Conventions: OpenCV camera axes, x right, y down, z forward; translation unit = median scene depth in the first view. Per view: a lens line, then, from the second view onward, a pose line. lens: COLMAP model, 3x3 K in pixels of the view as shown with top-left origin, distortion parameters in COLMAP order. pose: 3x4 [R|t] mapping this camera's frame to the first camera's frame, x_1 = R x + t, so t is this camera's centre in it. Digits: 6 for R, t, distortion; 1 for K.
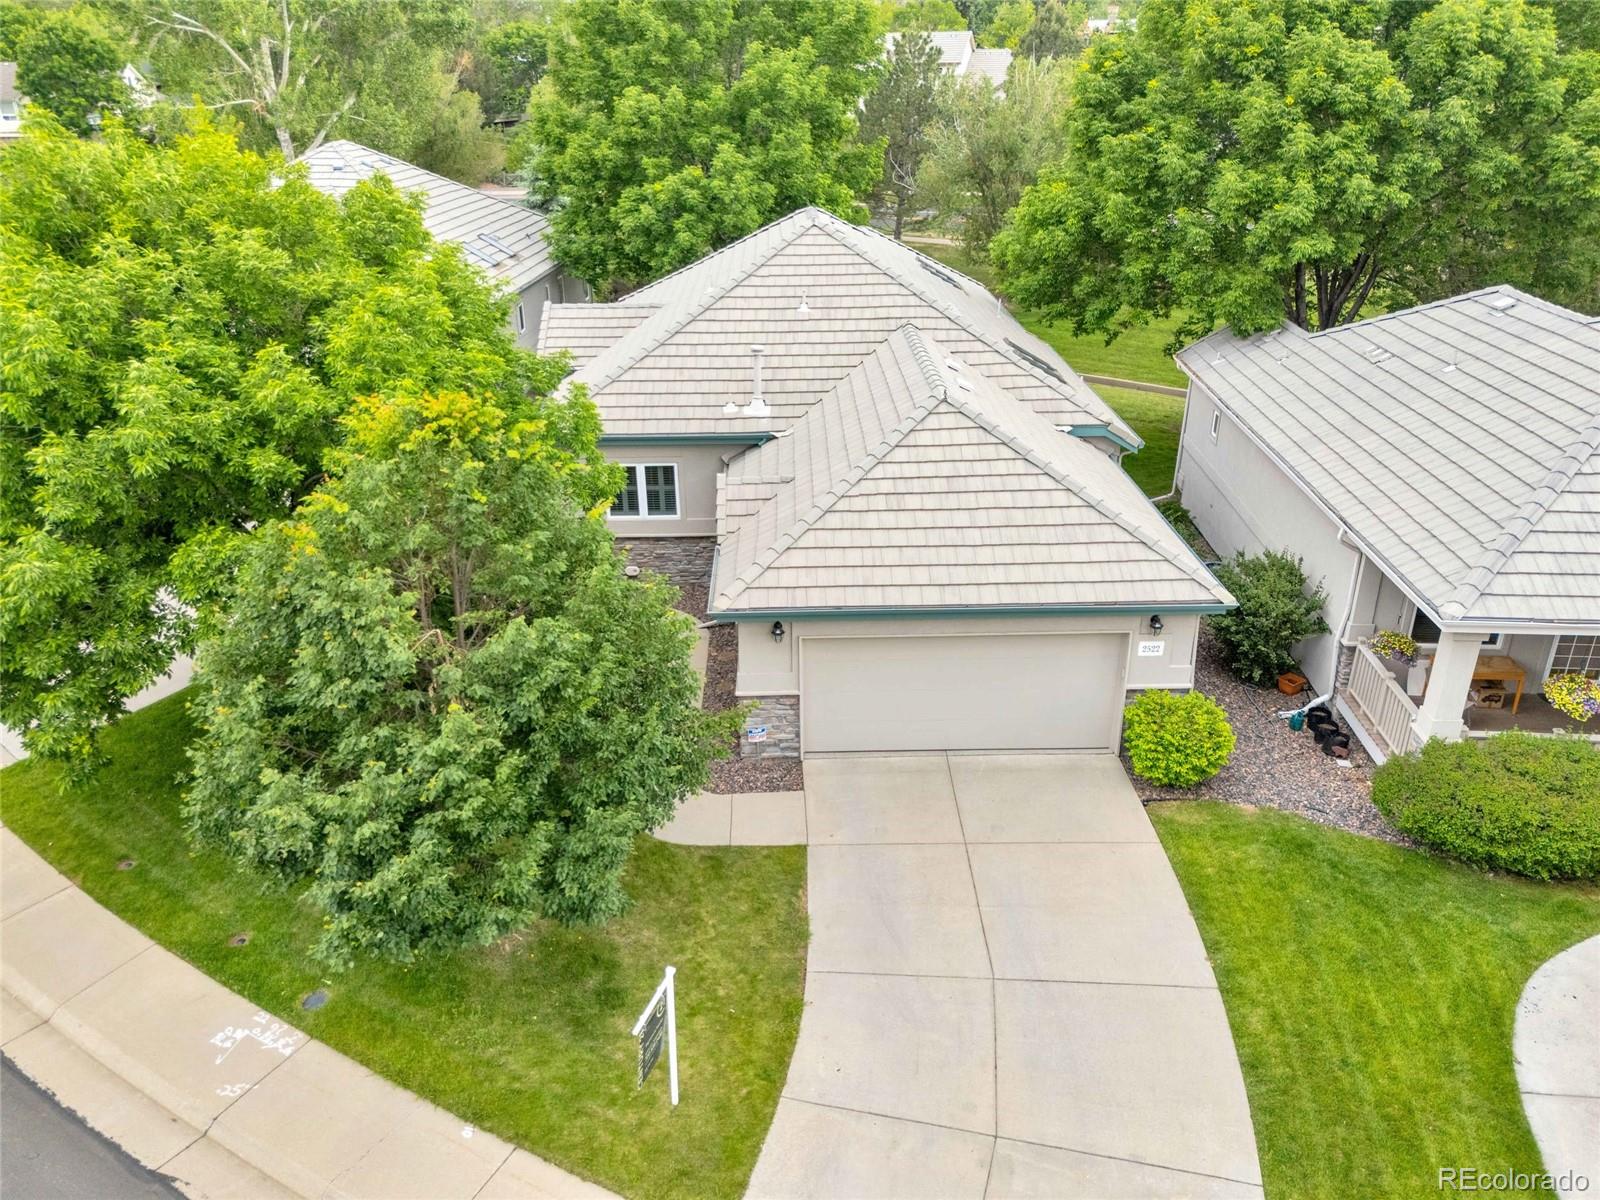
lens RADIAL K [[1162.9, 0, 768.0], [0, 1162.9, 609.4], [0, 0, 1]] dist [0.042932, -0.029972]
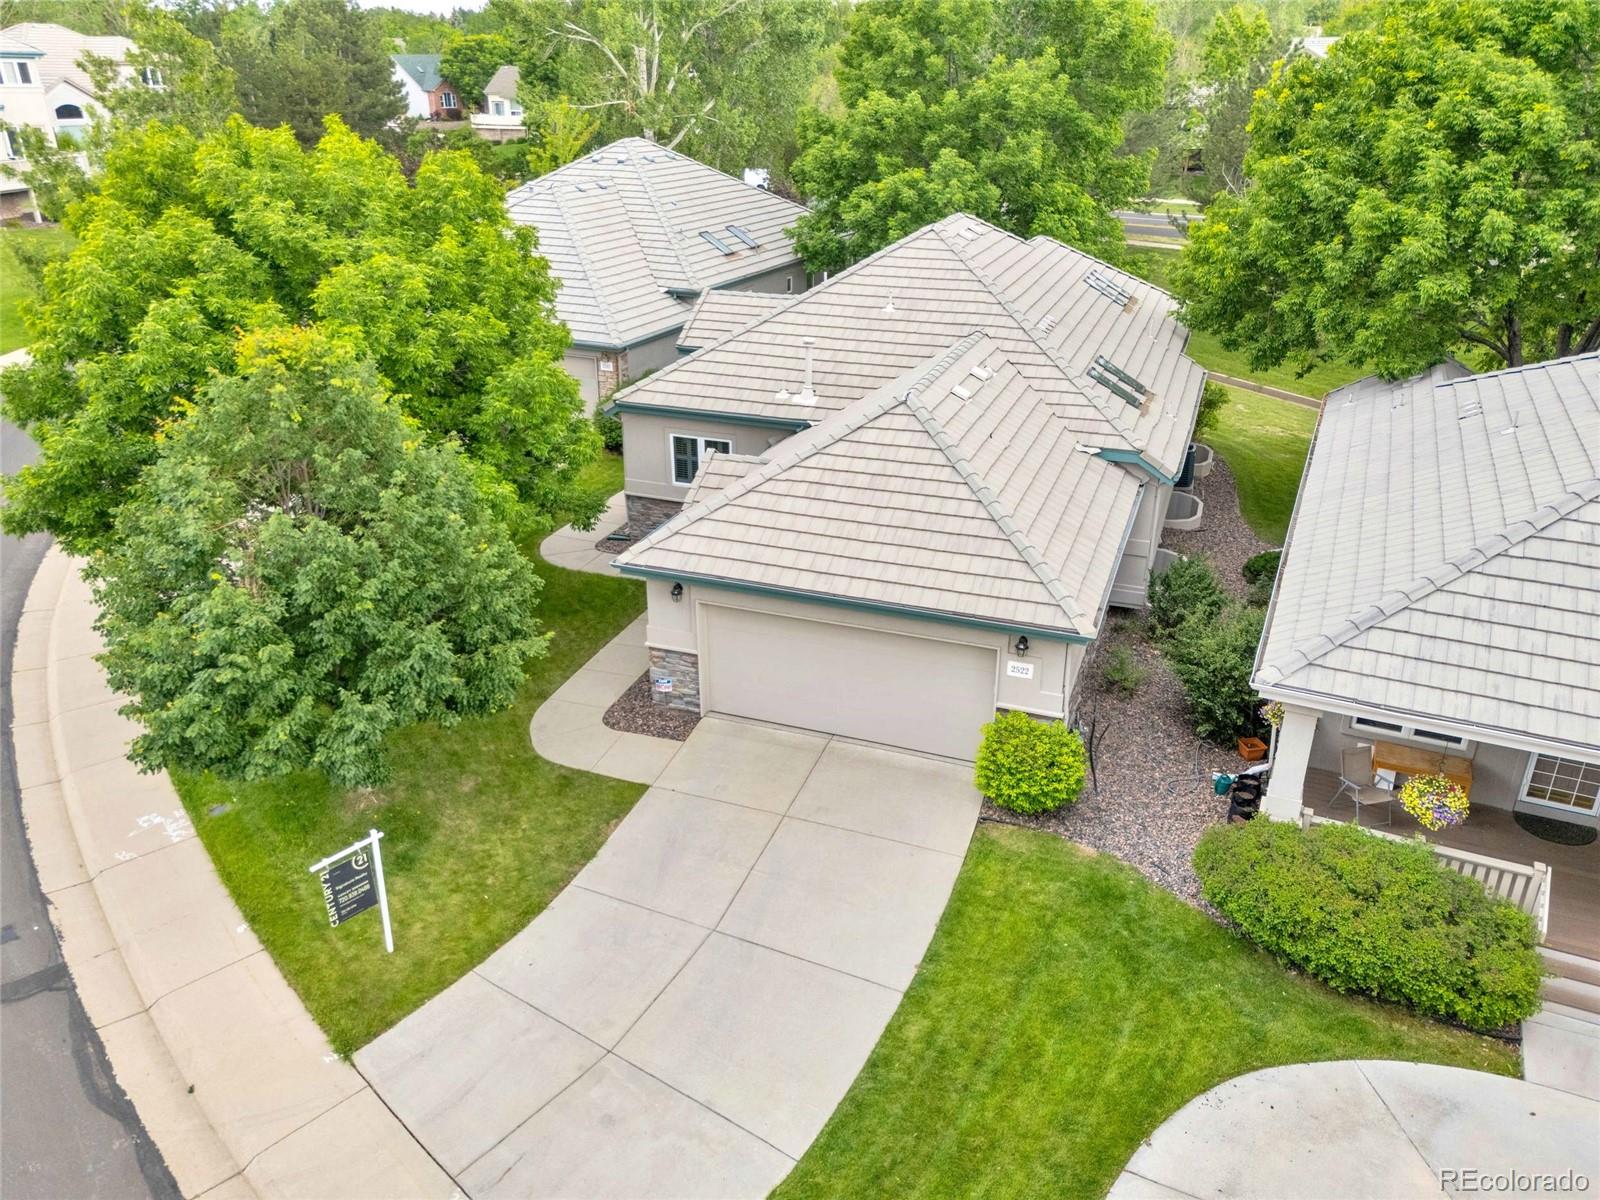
lens RADIAL K [[1162.9, 0, 772.1], [0, 1162.9, 585.8], [0, 0, 1]] dist [0.042932, -0.029972]
pose [[0.931418, 0.159056, -0.327356, 0.424186], [-0.165634, 0.986156, 0.007879, -0.009083], [0.324077, 0.046882, 0.944868, -0.003286]]
